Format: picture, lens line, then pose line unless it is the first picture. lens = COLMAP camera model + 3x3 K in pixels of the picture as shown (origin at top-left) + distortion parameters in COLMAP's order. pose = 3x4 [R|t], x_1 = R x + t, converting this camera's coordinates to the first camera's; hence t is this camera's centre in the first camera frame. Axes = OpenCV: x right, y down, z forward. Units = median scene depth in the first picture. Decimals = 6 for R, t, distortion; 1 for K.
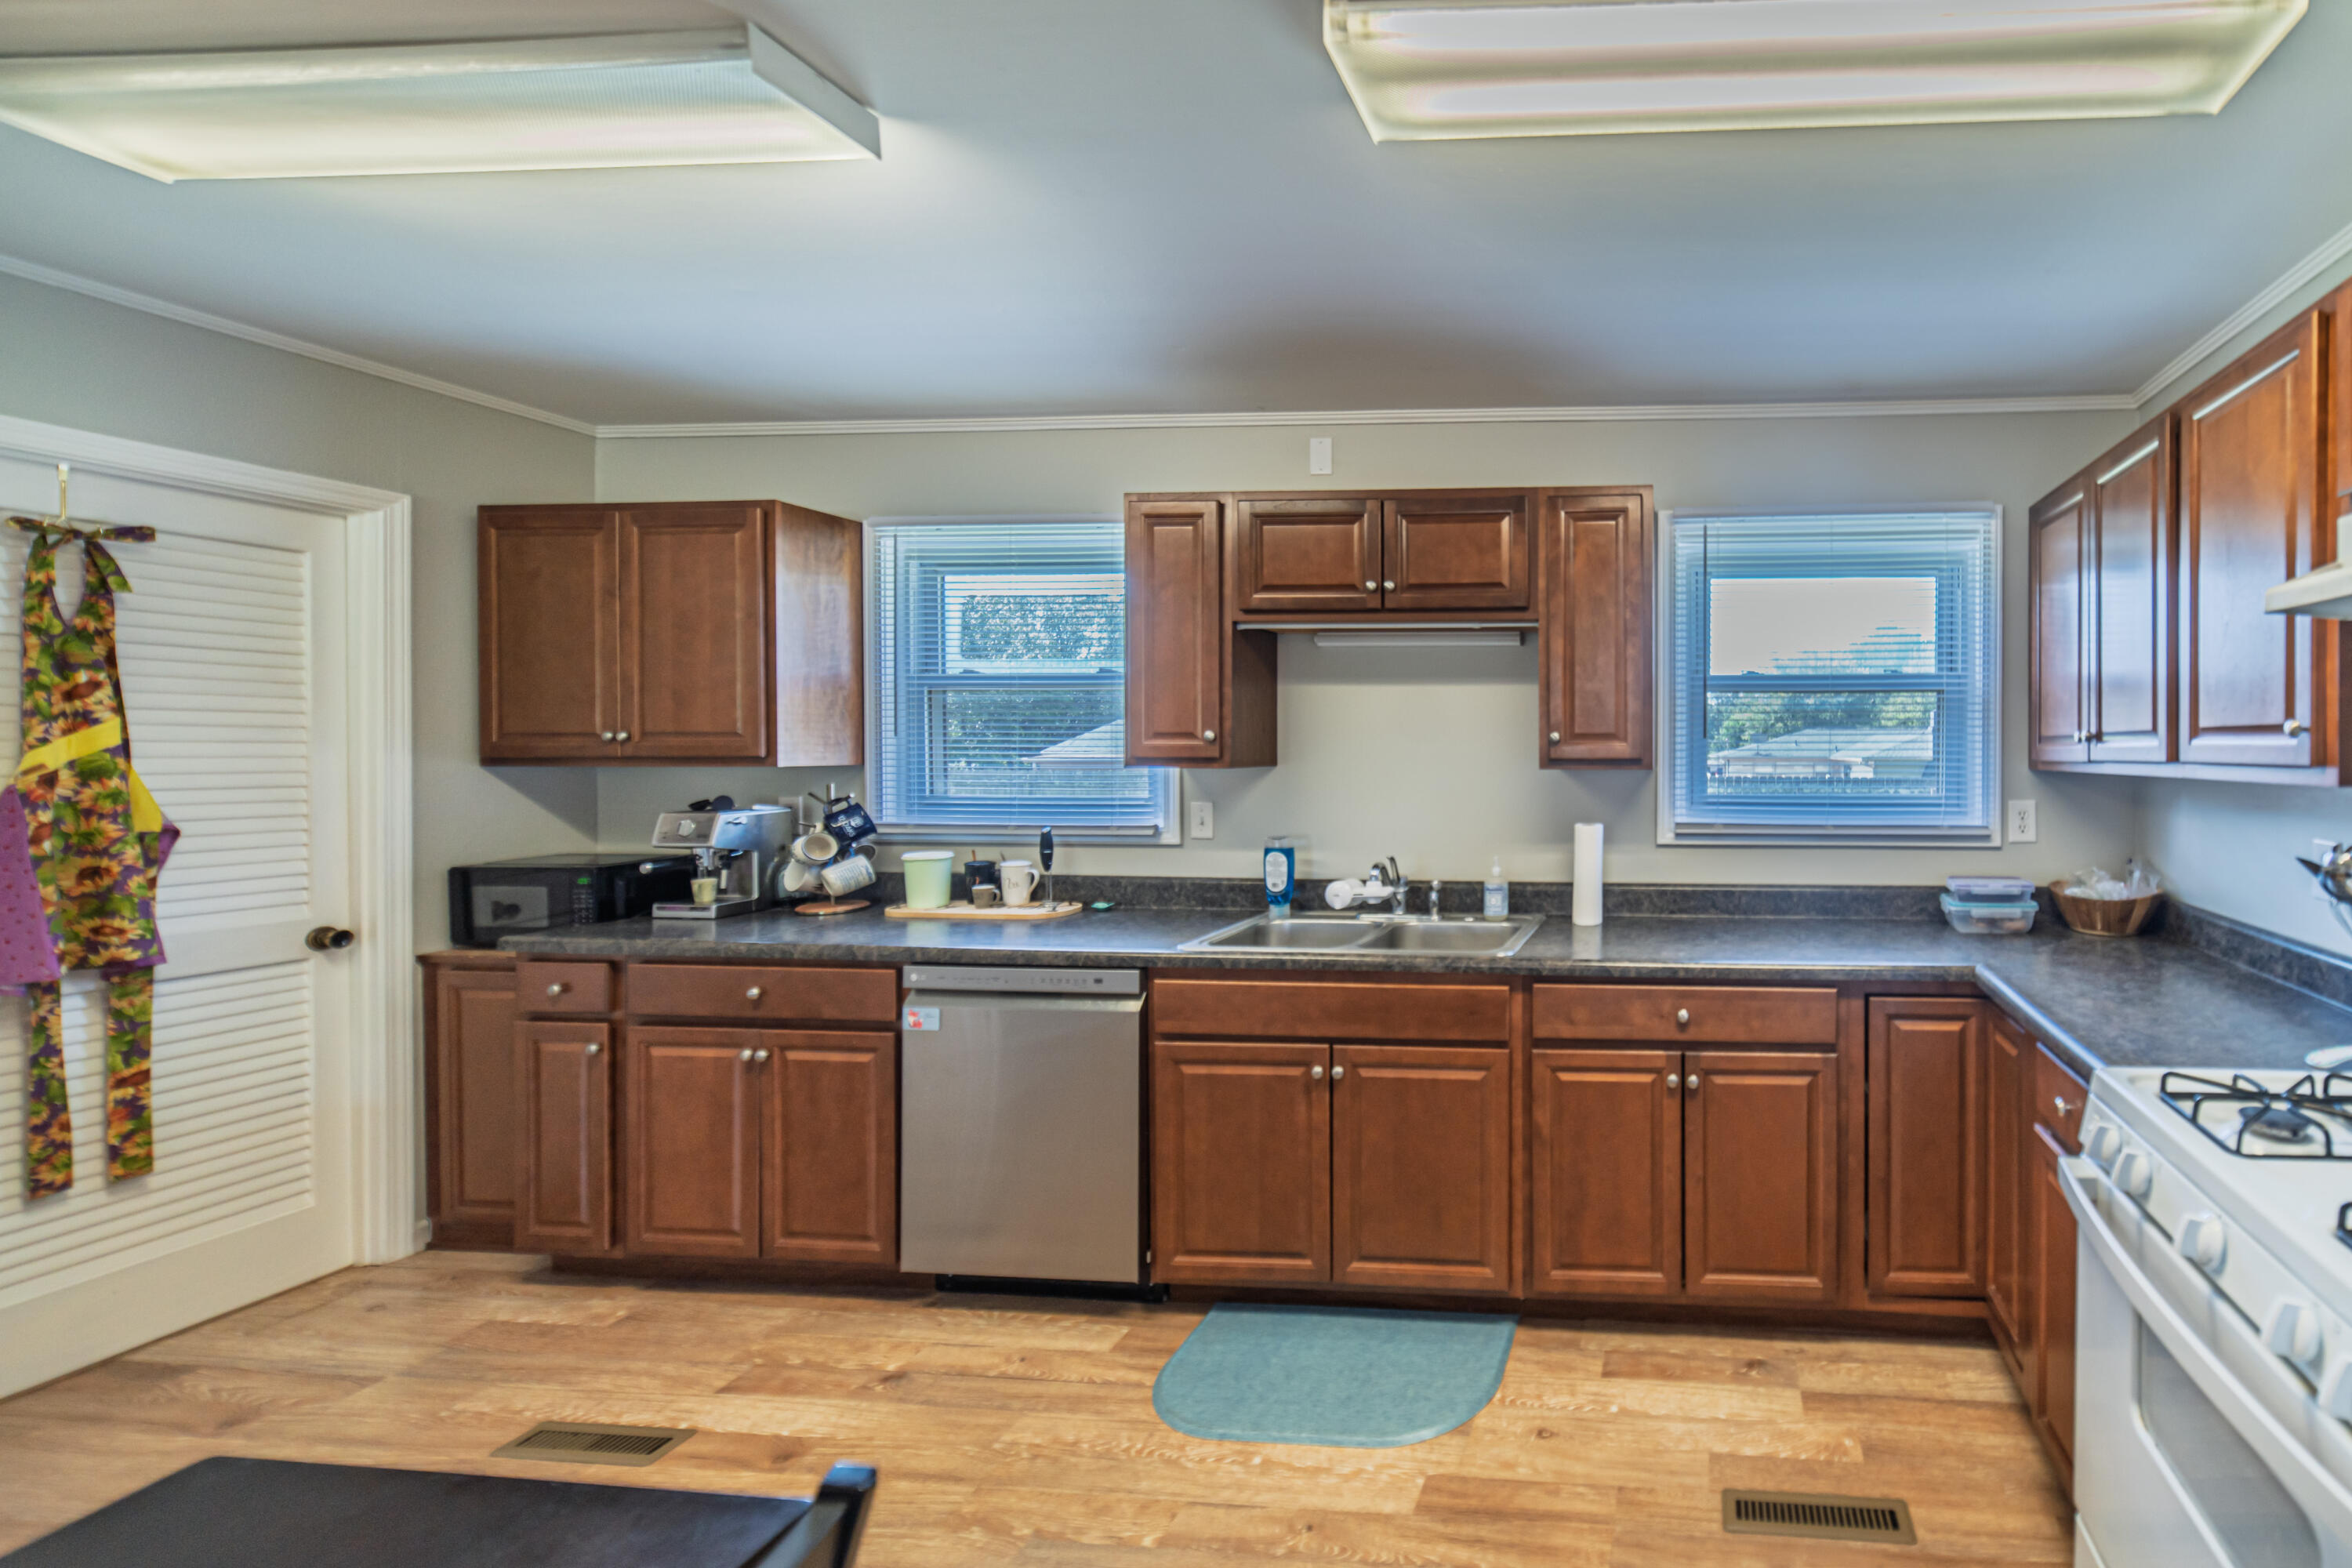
lens RADIAL K [[962.9, 0, 1079.1], [0, 962.9, 738.9], [0, 0, 1]] dist [0.000311, 0.000181]
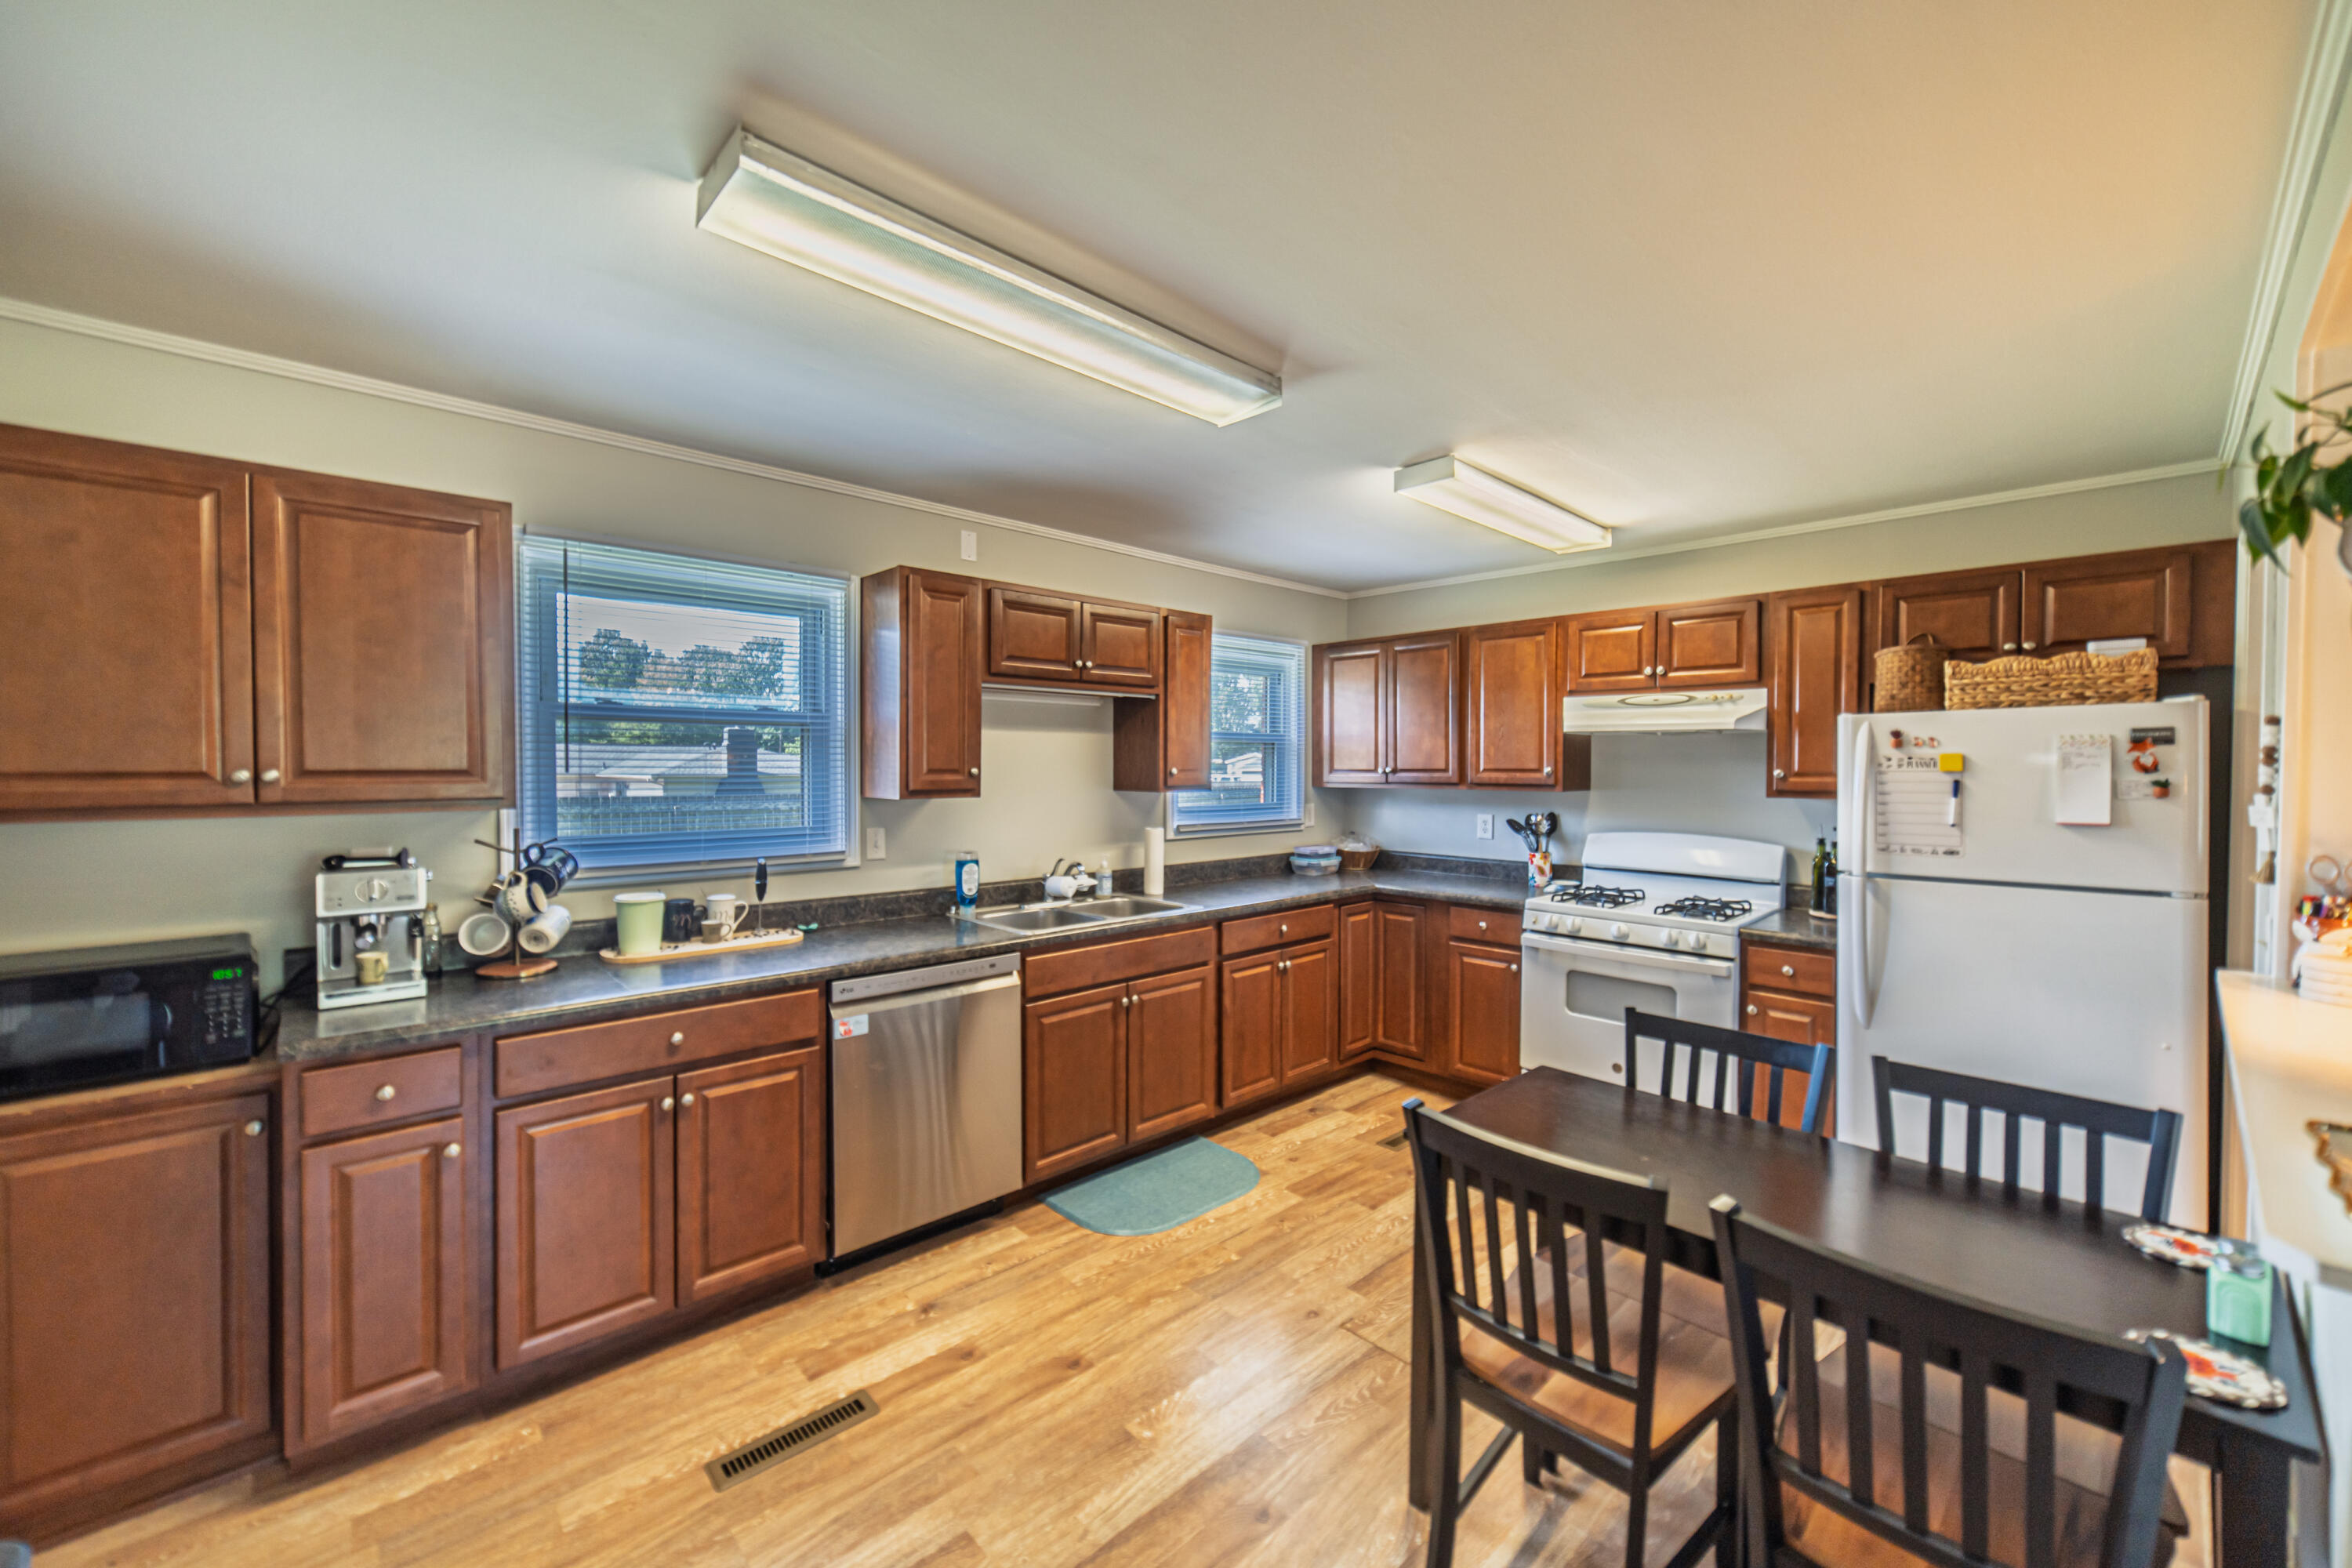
lens RADIAL K [[906.9, 0, 1174.1], [0, 906.9, 768.7], [0, 0, 1]] dist [-0.002998, -0.000012]
pose [[0.684785, -0.003673, 0.728736, -0.550703], [0.002010, 0.999993, 0.003152, -0.009835], [-0.728742, -0.000694, 0.684788, 0.000591]]
